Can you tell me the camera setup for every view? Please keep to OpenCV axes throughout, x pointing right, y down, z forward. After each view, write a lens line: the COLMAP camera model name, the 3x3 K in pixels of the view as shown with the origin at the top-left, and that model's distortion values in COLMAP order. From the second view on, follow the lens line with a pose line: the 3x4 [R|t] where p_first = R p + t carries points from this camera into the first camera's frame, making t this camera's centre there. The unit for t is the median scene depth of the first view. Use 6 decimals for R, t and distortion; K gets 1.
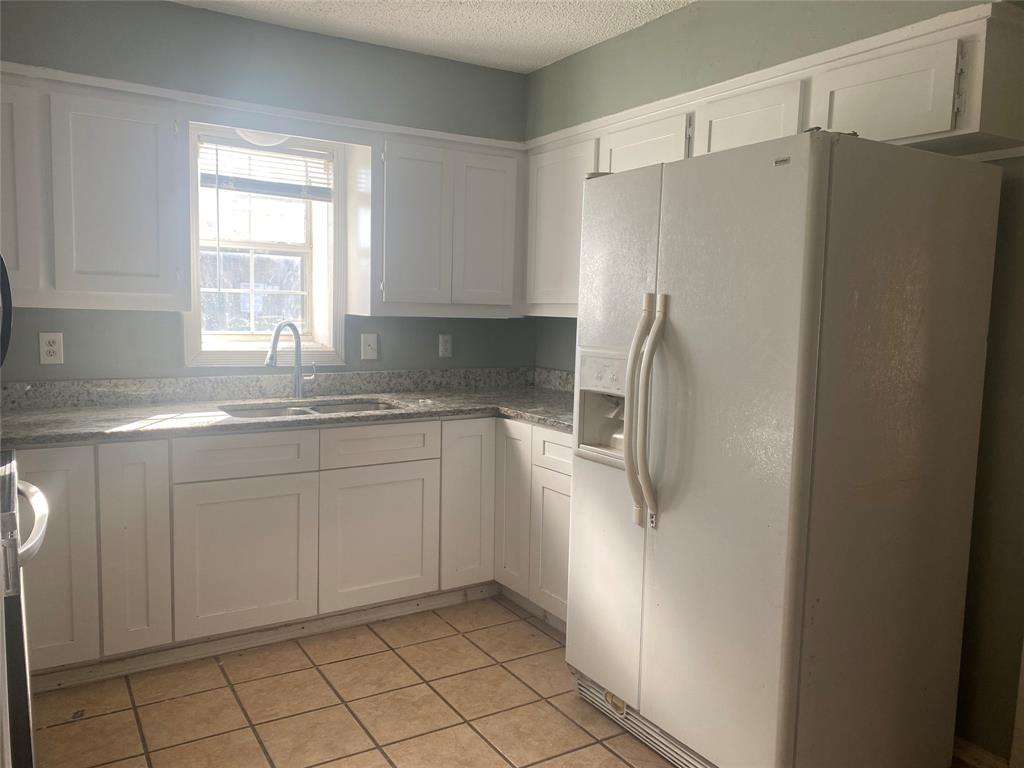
lens RADIAL K [[795.3, 0, 512.4], [0, 795.3, 378.3], [0, 0, 1]] dist [0.050947, -0.074715]
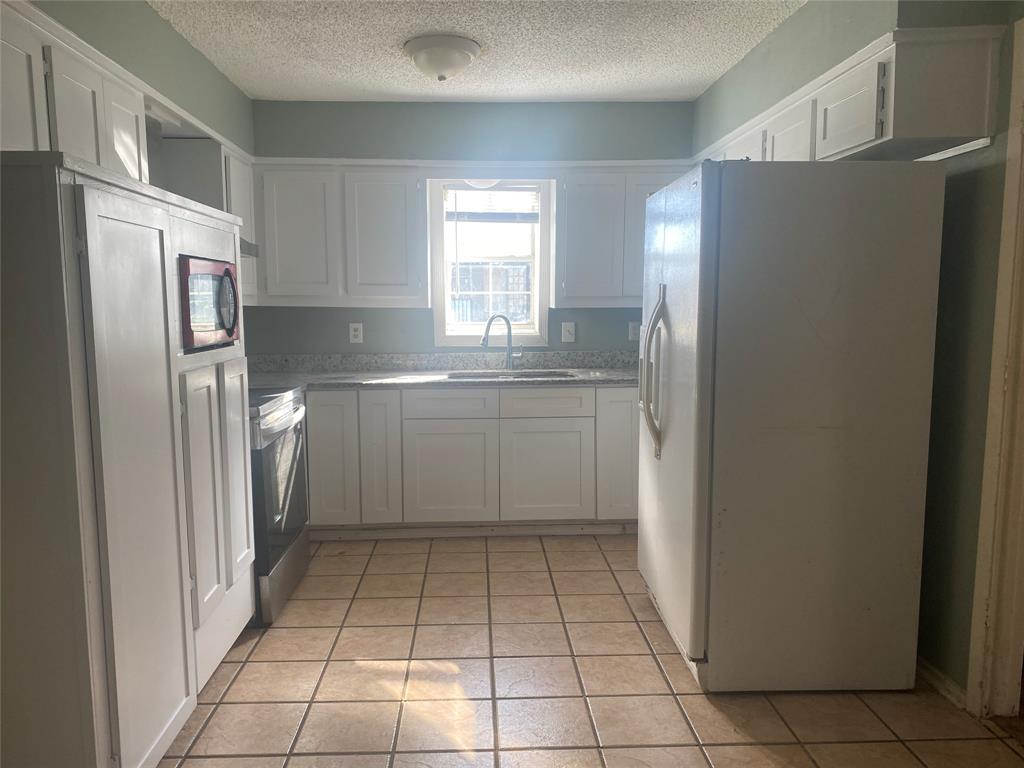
lens RADIAL K [[799.1, 0, 509.1], [0, 799.1, 388.1], [0, 0, 1]] dist [0.082840, -0.169491]
pose [[0.871053, 0.026431, -0.490477, 0.426549], [-0.020290, 0.999635, 0.017834, 0.033530], [0.490769, -0.005583, 0.871272, -0.204424]]
